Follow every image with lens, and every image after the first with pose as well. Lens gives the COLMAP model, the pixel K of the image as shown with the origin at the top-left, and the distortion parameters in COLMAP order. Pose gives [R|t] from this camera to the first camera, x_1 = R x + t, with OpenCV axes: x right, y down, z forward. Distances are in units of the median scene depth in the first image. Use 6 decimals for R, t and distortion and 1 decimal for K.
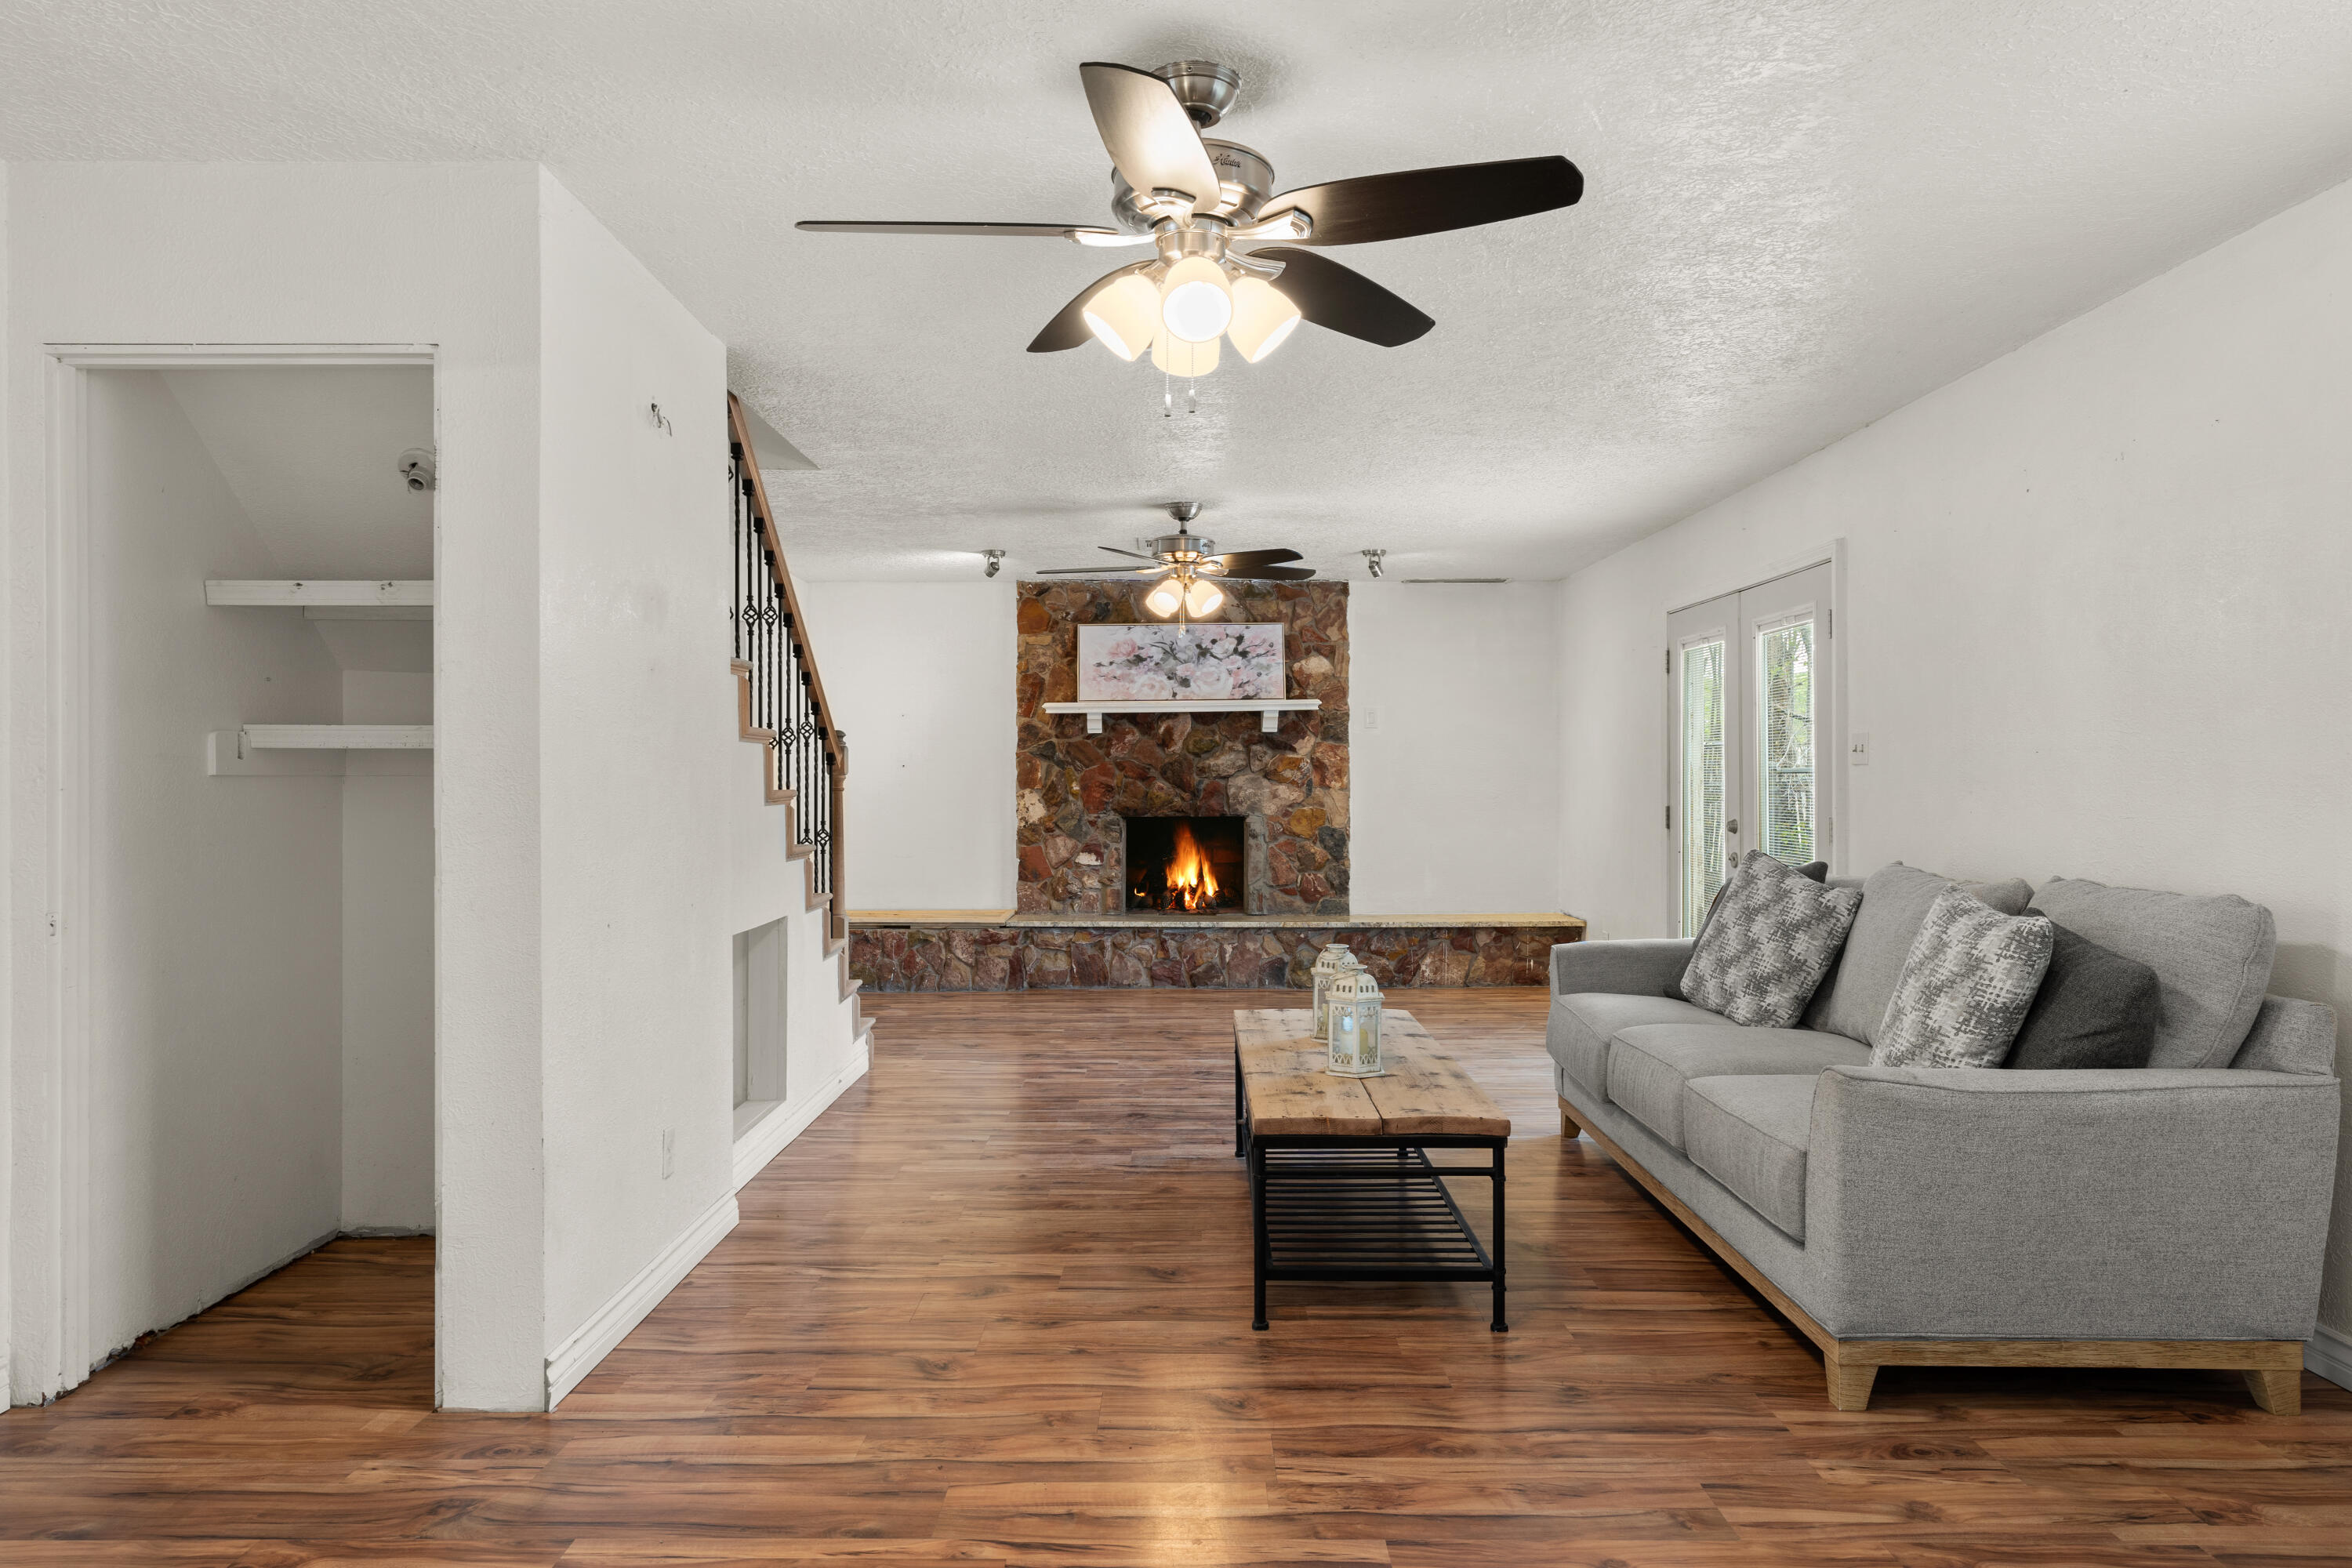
lens RADIAL K [[1495.5, 0, 1171.3], [0, 1495.5, 795.5], [0, 0, 1]] dist [-0.000566, 0.001218]
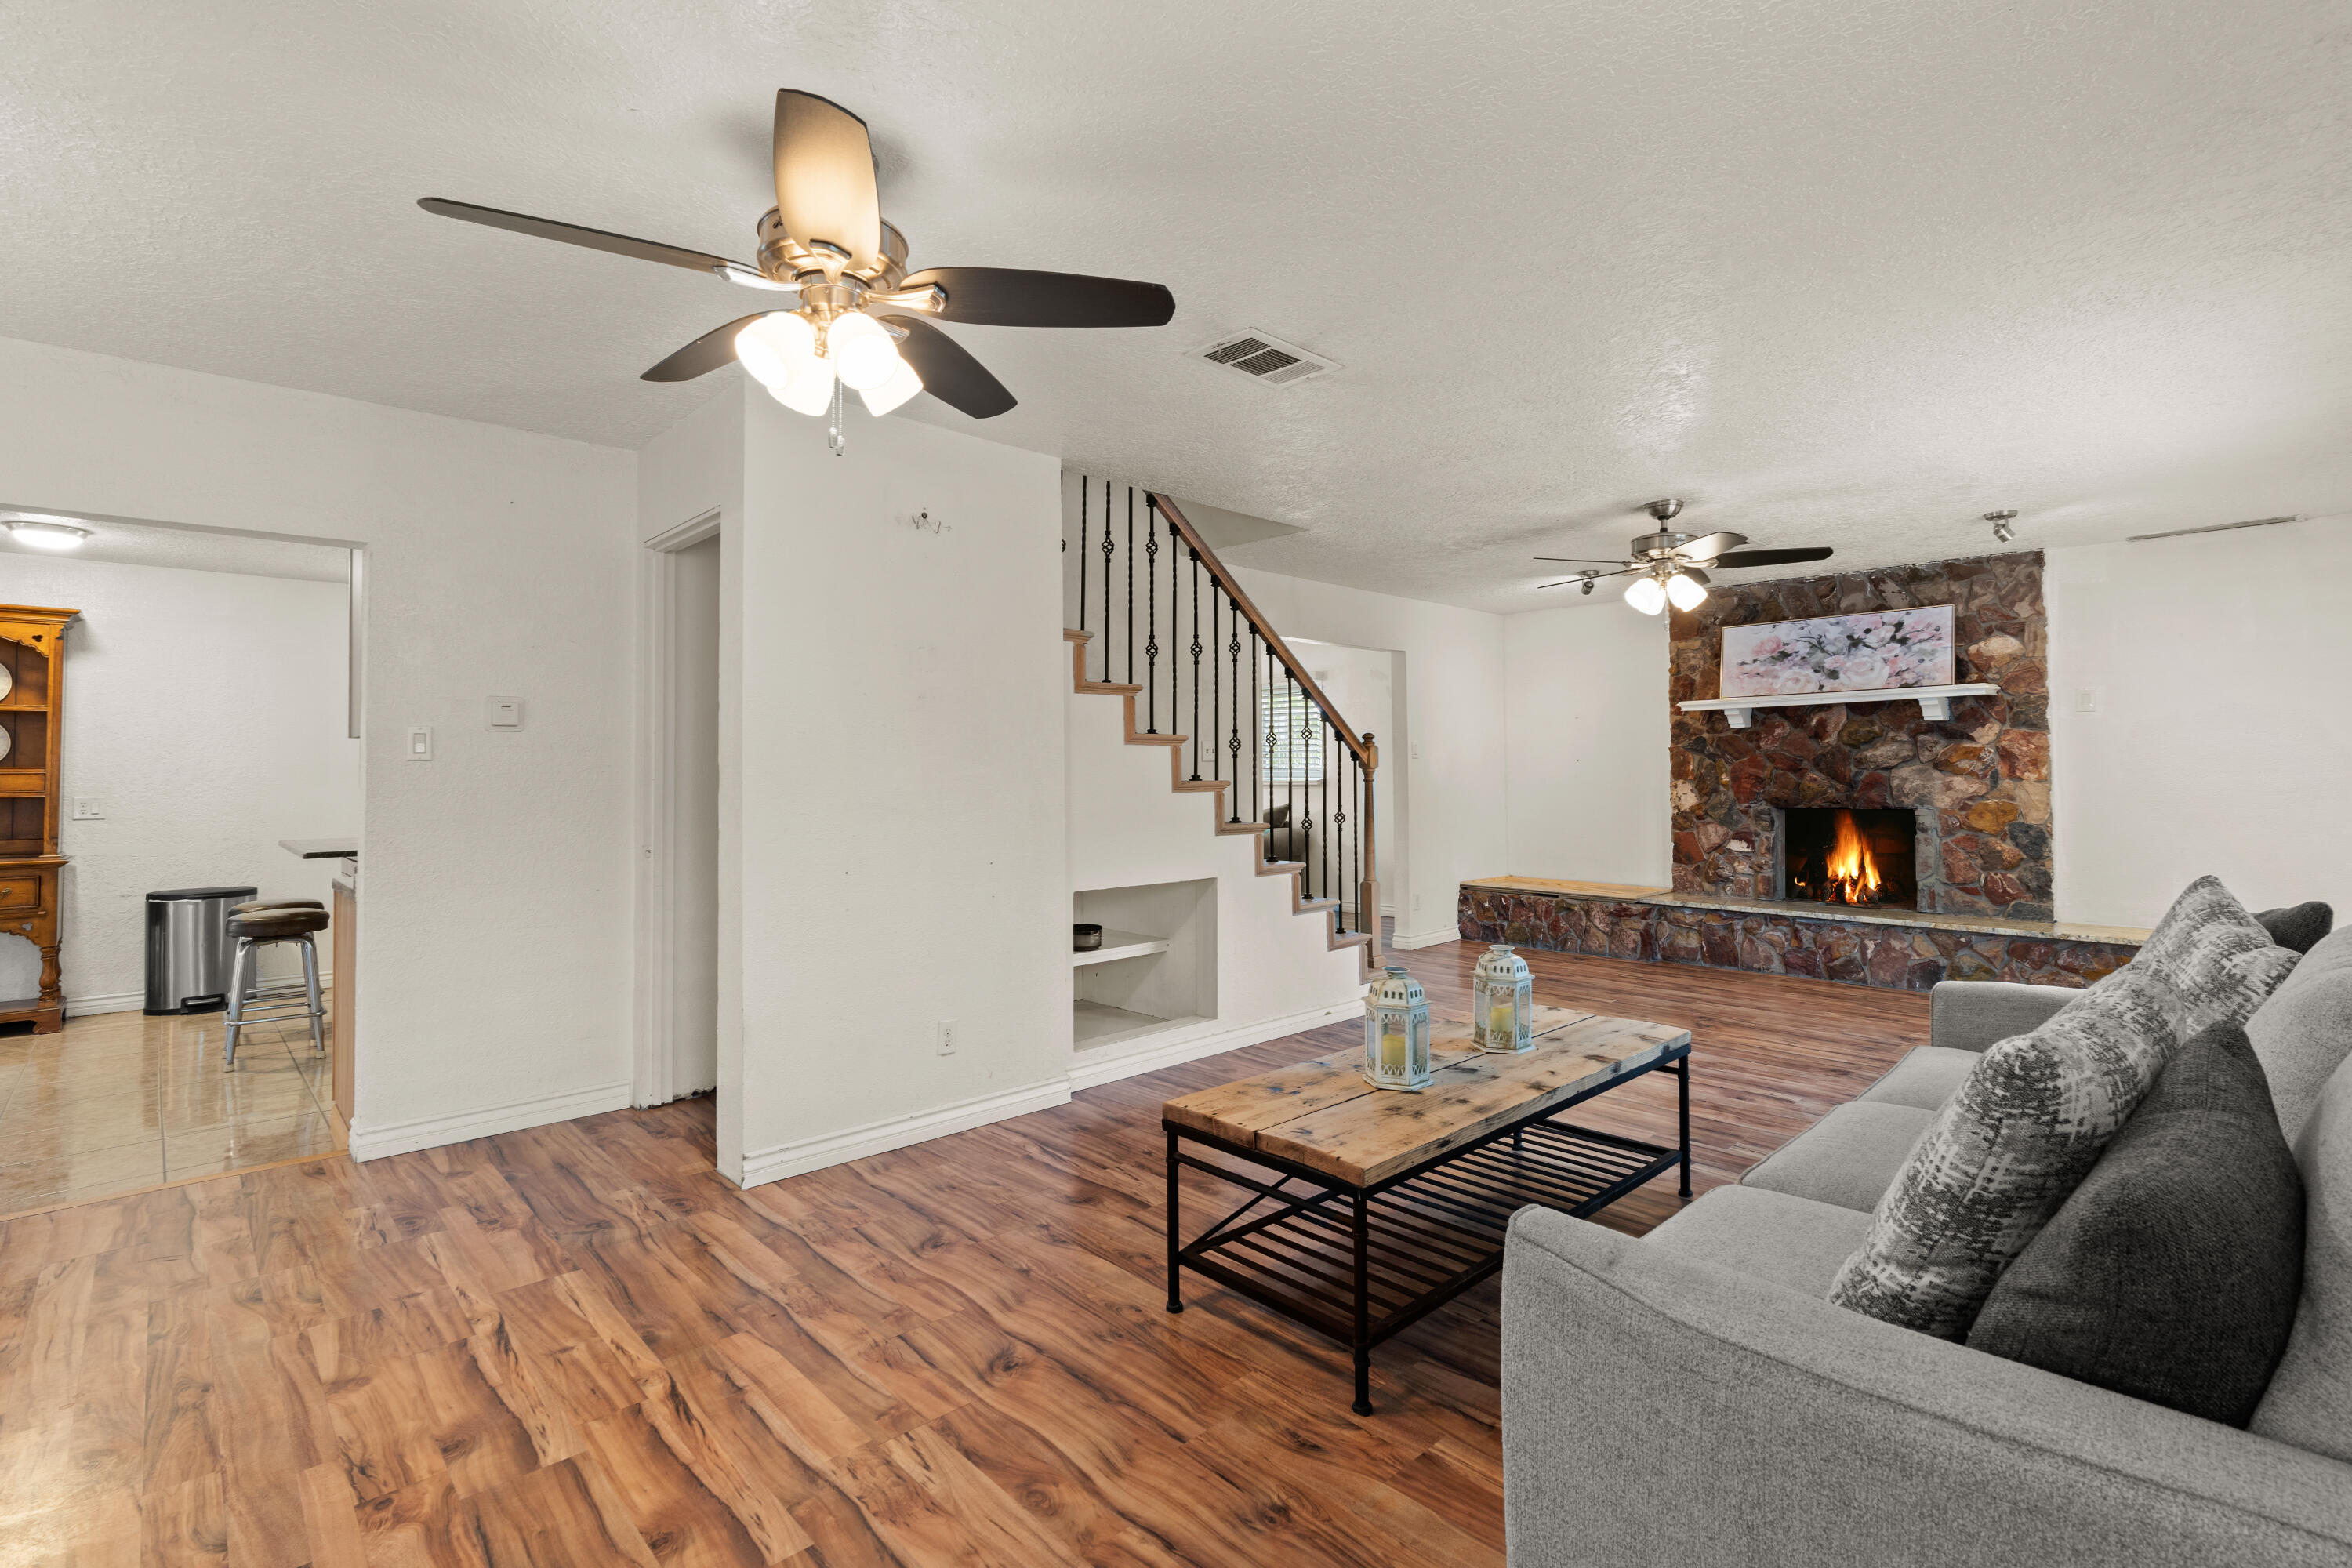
lens RADIAL K [[1073.8, 0, 1177.2], [0, 1073.8, 759.7], [0, 0, 1]] dist [-0.010154, 0.000846]
pose [[0.688783, -0.011159, -0.724882, 0.225609], [-0.004535, 0.999796, -0.019699, -0.002043], [0.724954, 0.016856, 0.688591, 0.185804]]
